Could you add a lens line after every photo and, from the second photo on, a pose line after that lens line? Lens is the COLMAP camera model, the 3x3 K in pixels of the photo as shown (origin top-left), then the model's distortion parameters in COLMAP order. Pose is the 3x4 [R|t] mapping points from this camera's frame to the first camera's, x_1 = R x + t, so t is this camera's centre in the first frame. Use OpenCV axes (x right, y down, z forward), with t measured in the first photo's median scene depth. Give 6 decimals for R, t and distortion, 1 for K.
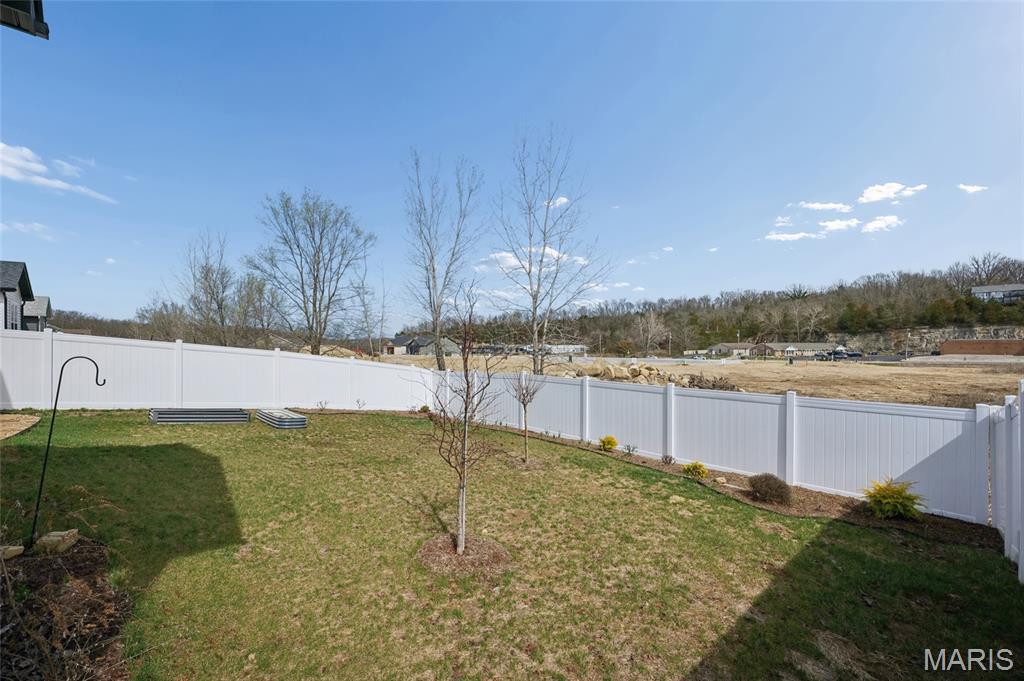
lens RADIAL K [[421.8, 0, 512.0], [0, 421.8, 340.5], [0, 0, 1]] dist [-0.001709, 0.000170]
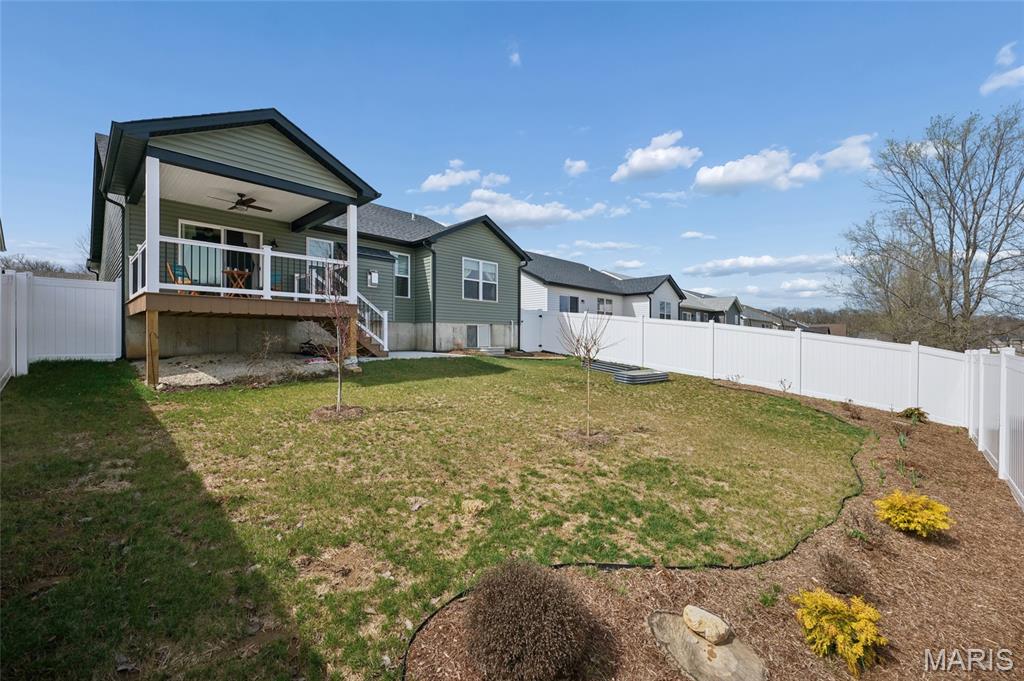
lens RADIAL K [[421.8, 0, 512.0], [0, 421.8, 340.5], [0, 0, 1]] dist [-0.001709, 0.000170]
pose [[0.060032, 0.009740, -0.998149, 0.907899], [-0.009526, 0.999912, 0.009185, 0.119435], [0.998151, 0.008957, 0.060119, 0.919754]]
